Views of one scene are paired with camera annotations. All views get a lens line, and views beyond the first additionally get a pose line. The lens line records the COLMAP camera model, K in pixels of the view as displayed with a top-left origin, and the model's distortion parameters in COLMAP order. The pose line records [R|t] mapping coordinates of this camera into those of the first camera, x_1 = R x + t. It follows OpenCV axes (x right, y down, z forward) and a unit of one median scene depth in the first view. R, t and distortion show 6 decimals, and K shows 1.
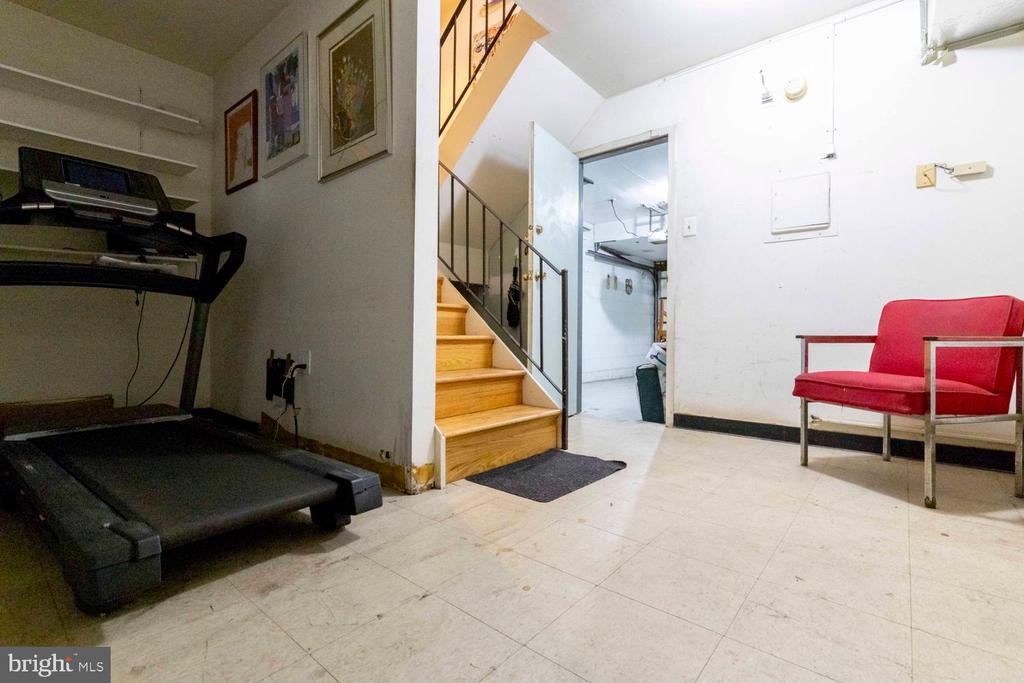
lens RADIAL K [[456.2, 0, 514.3], [0, 456.2, 337.3], [0, 0, 1]] dist [0.000817, 0.000054]
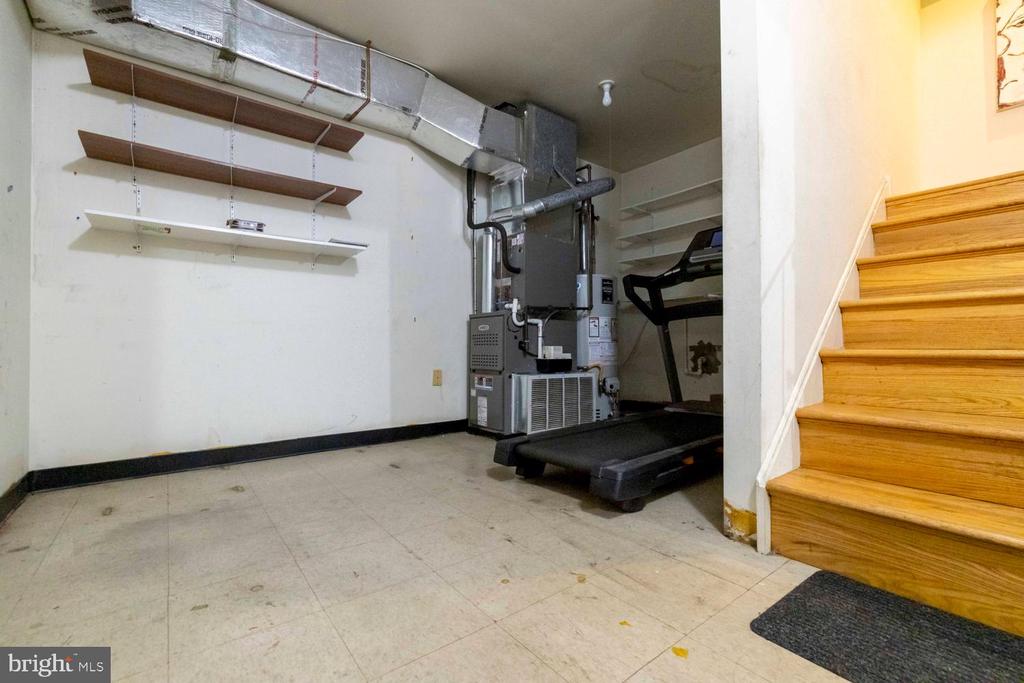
lens RADIAL K [[456.2, 0, 514.6], [0, 456.2, 344.4], [0, 0, 1]] dist [0.000817, 0.000054]
pose [[-0.209371, -0.011775, -0.977765, 0.692240], [-0.006579, 0.999922, -0.010633, -0.000429], [0.977814, 0.004207, -0.209432, 0.793082]]
